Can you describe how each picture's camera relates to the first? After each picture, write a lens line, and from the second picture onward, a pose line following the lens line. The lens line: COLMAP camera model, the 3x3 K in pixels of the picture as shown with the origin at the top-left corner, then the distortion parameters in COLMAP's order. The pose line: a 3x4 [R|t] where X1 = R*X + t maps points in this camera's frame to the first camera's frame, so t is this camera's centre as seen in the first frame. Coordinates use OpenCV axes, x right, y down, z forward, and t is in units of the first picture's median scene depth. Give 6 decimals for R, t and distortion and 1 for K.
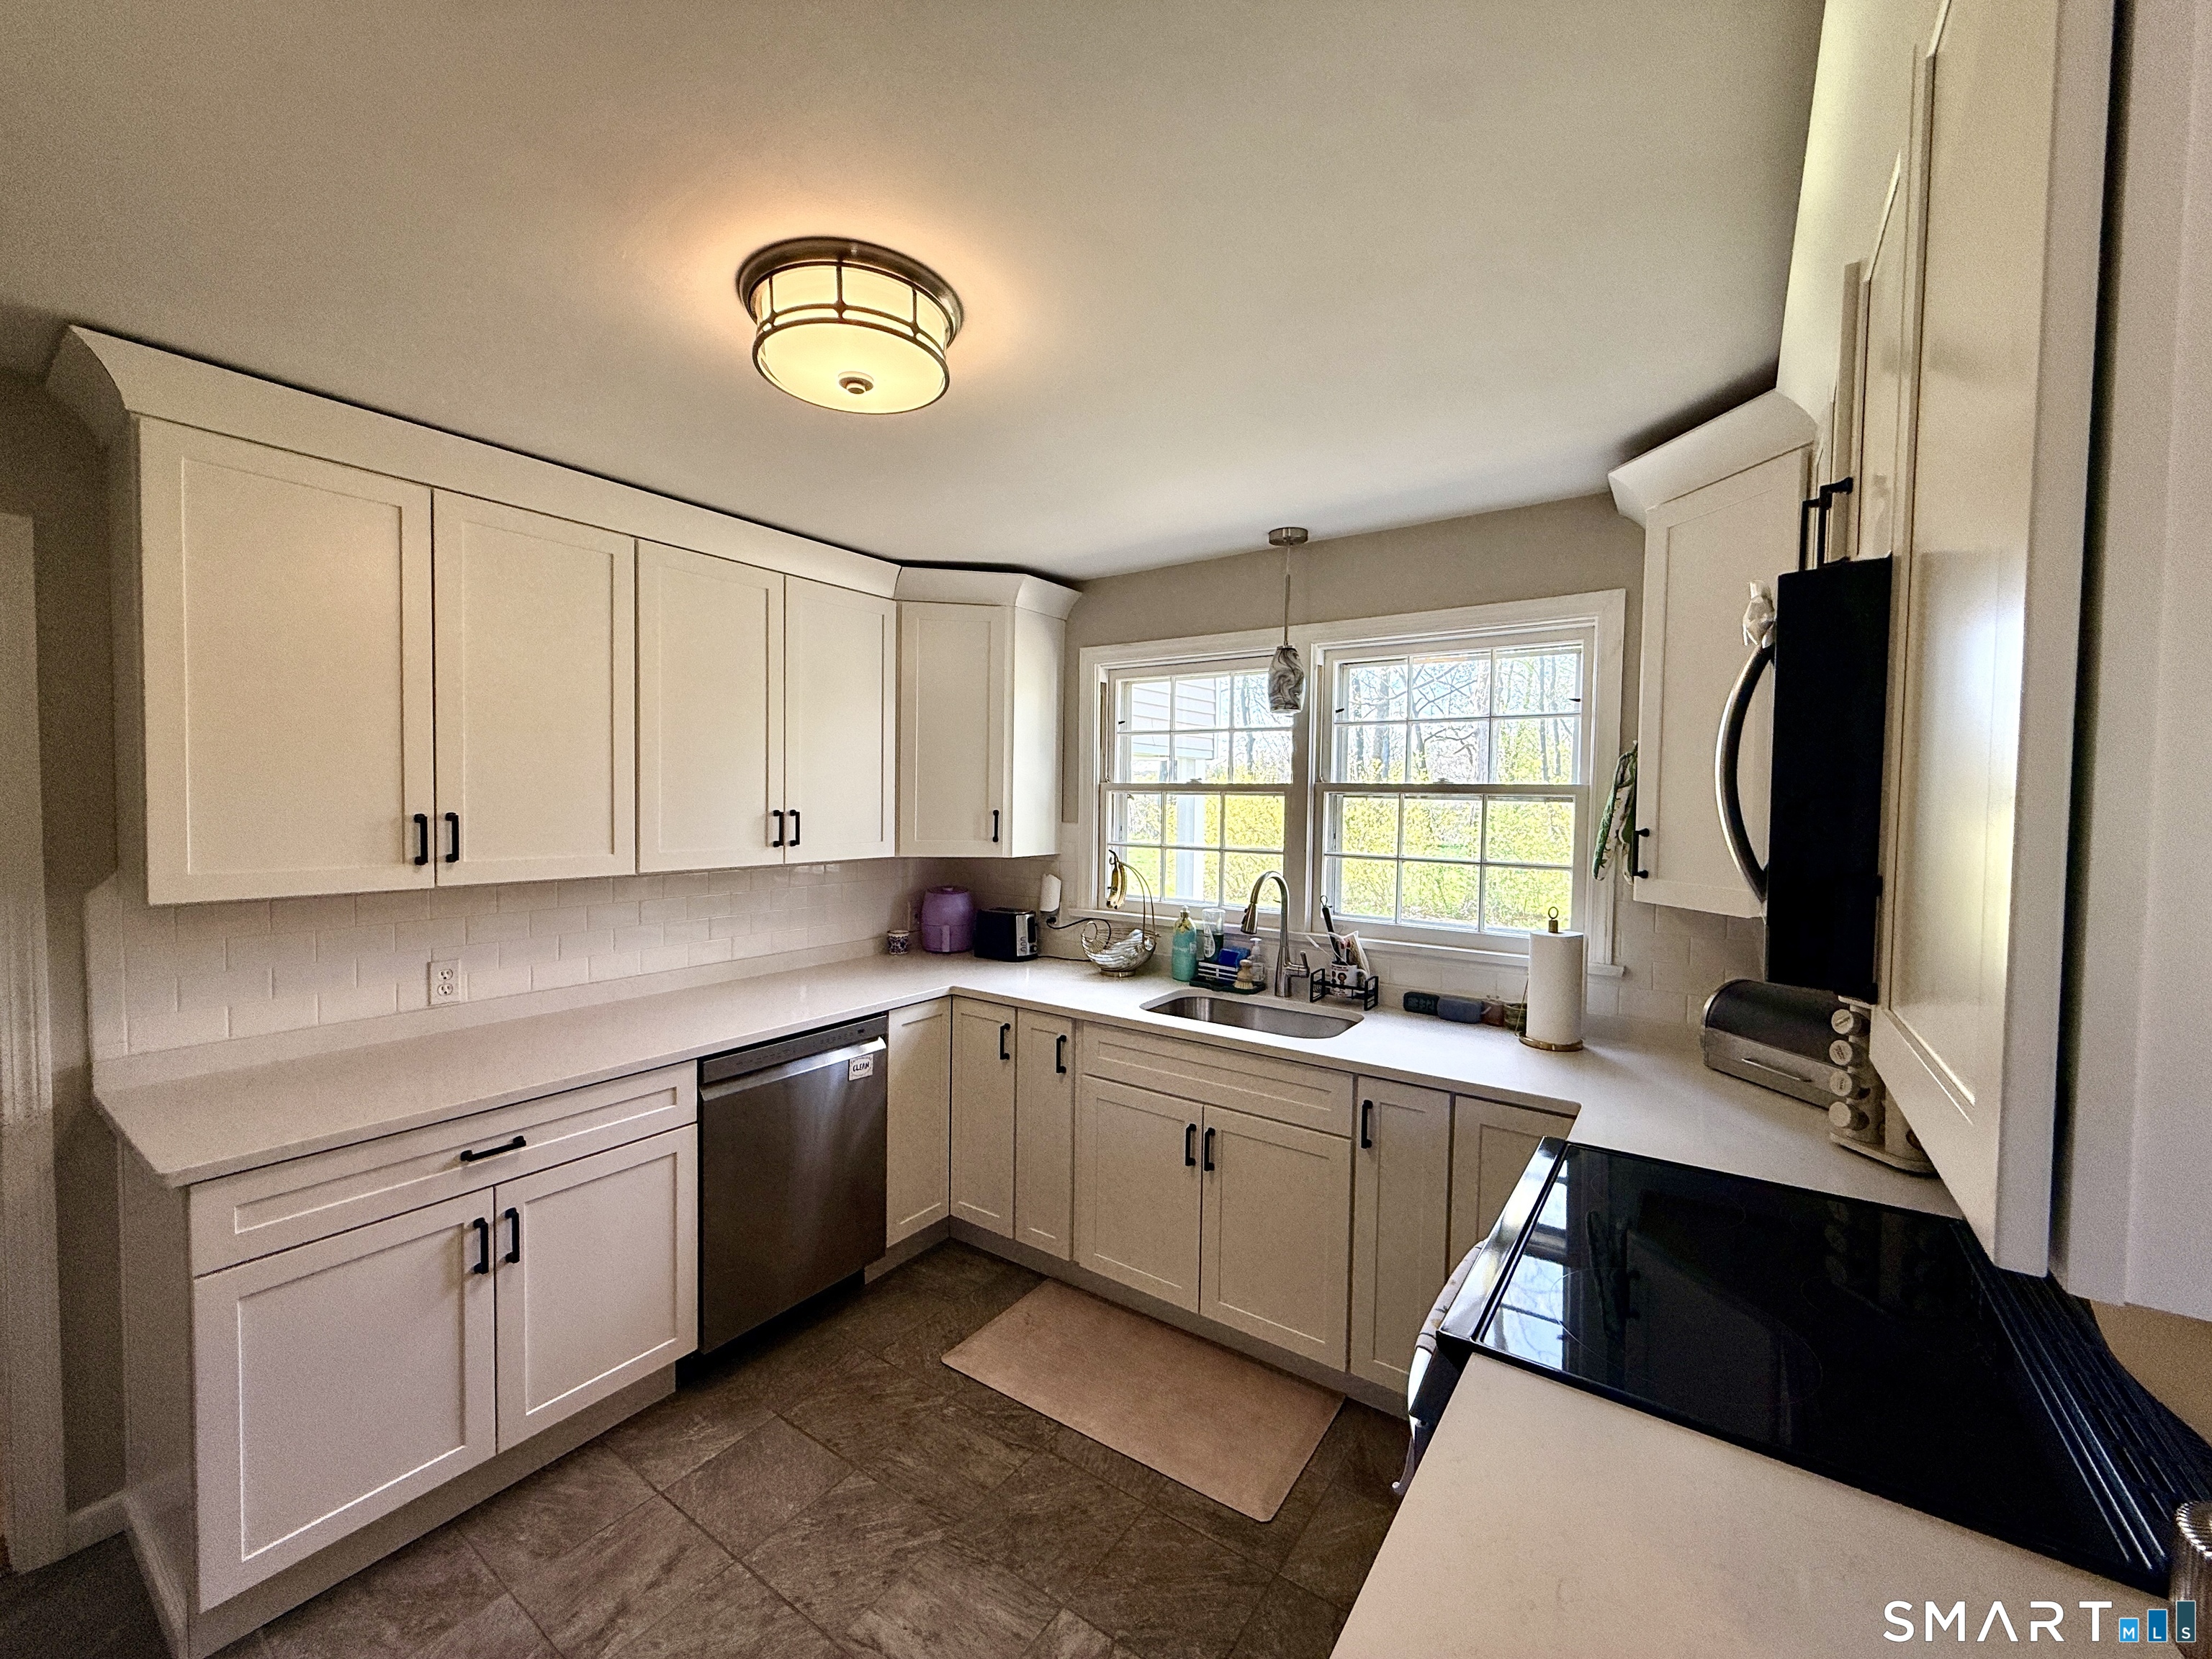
lens RADIAL K [[878.2, 0, 1106.1], [0, 878.2, 830.3], [0, 0, 1]] dist [0.000727, 0.001021]
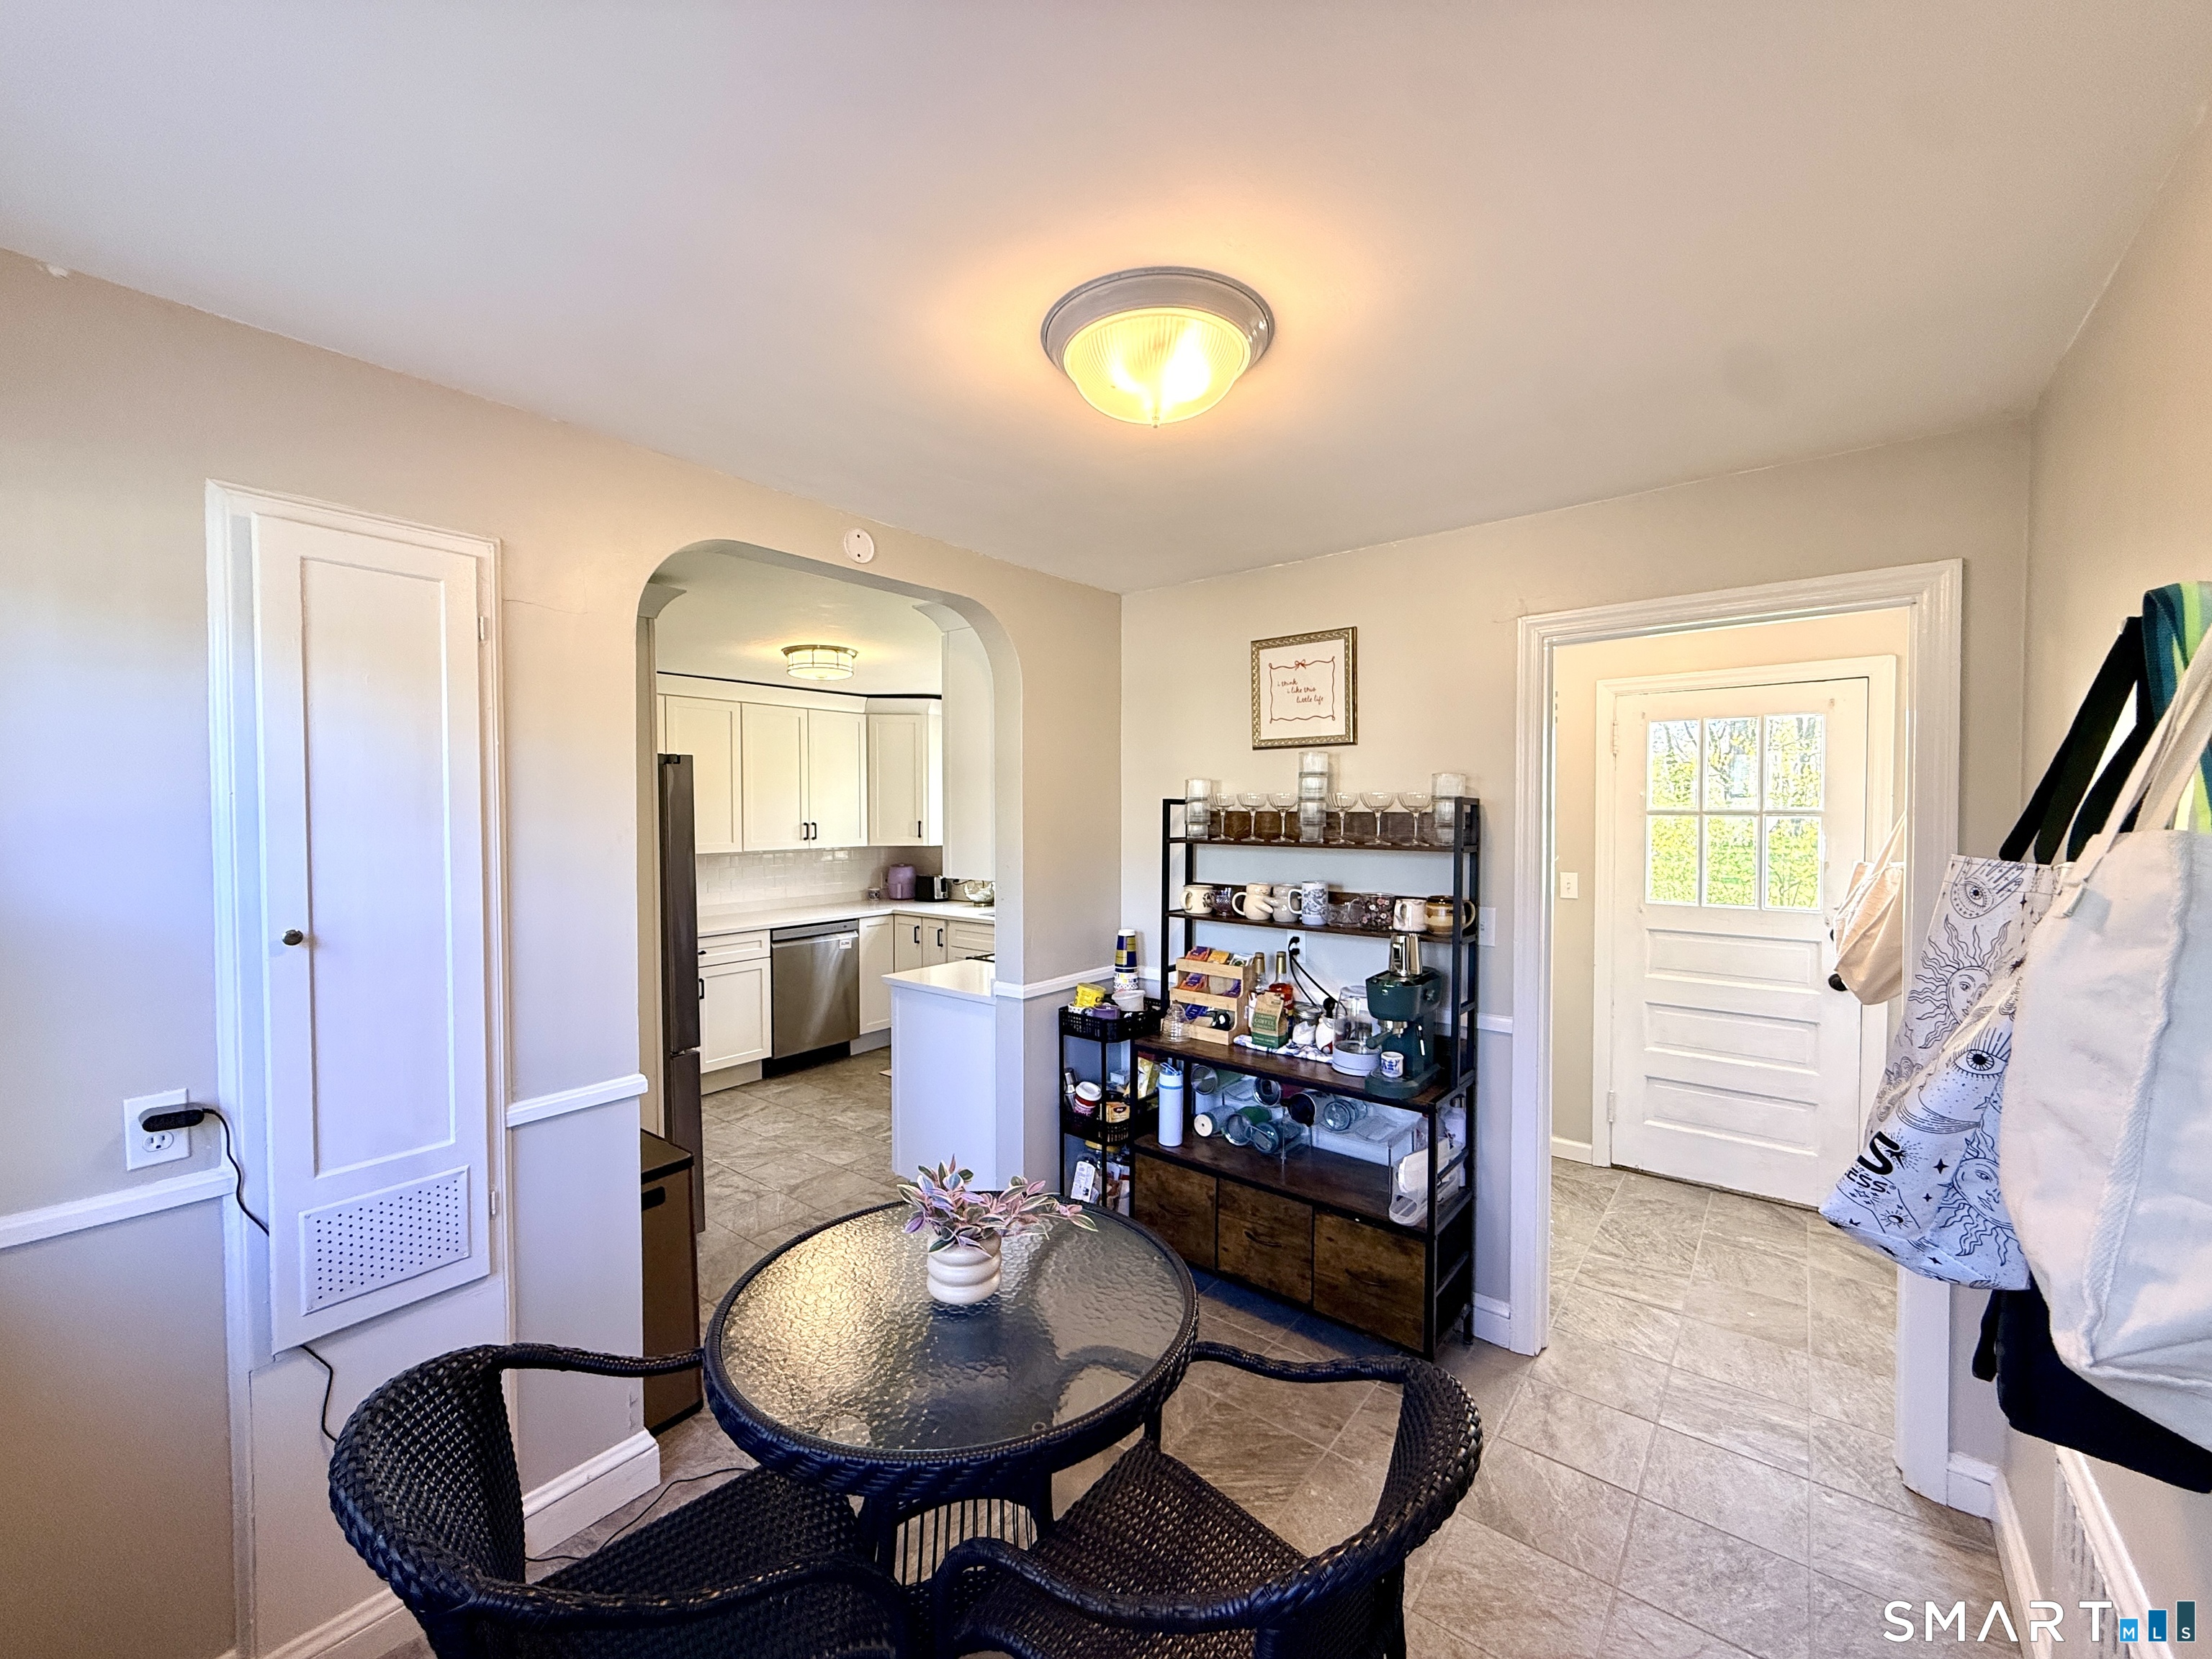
lens RADIAL K [[878.2, 0, 1104.1], [0, 878.2, 833.8], [0, 0, 1]] dist [0.000727, 0.001021]
pose [[0.997767, -0.016652, -0.064682, 0.476544], [0.016031, 0.999820, -0.010107, 0.037026], [0.064838, 0.009048, 0.997855, -1.054215]]
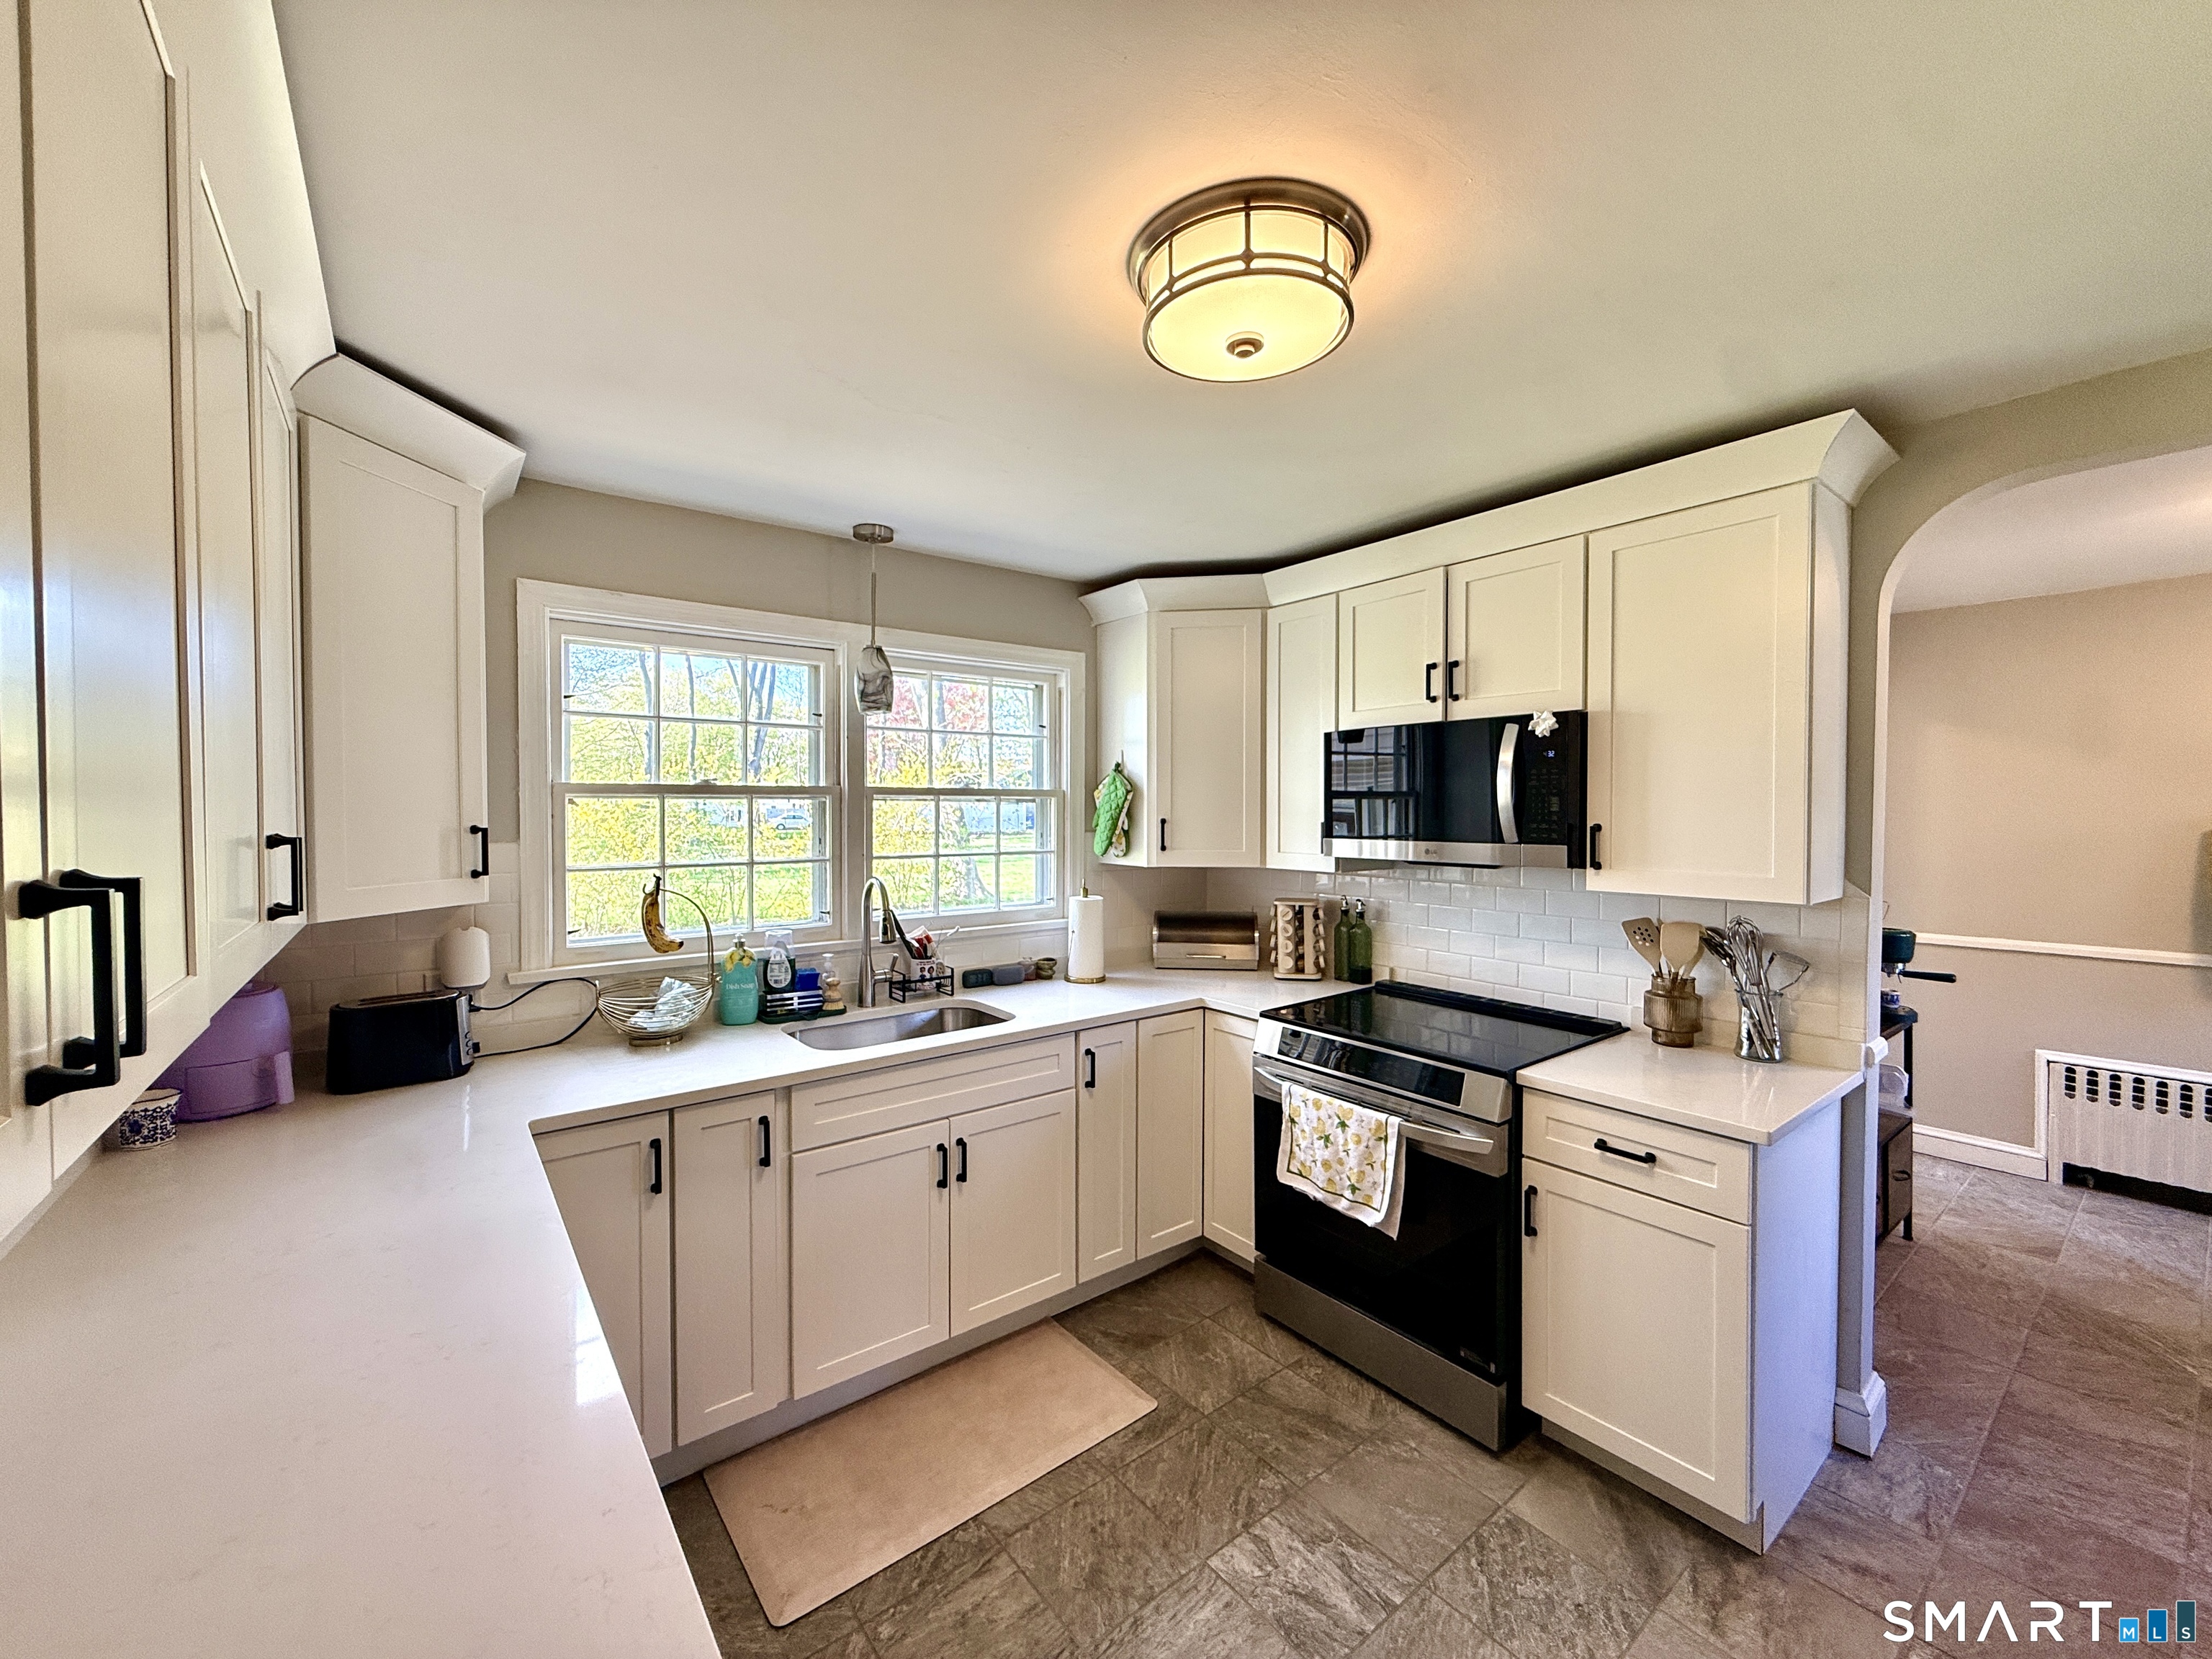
lens RADIAL K [[878.2, 0, 1100.4], [0, 878.2, 821.2], [0, 0, 1]] dist [0.000727, 0.001021]
pose [[0.299953, -0.032288, 0.953407, -0.604396], [0.039853, 0.998979, 0.021293, -0.023545], [-0.953121, 0.031610, 0.300934, 0.434084]]
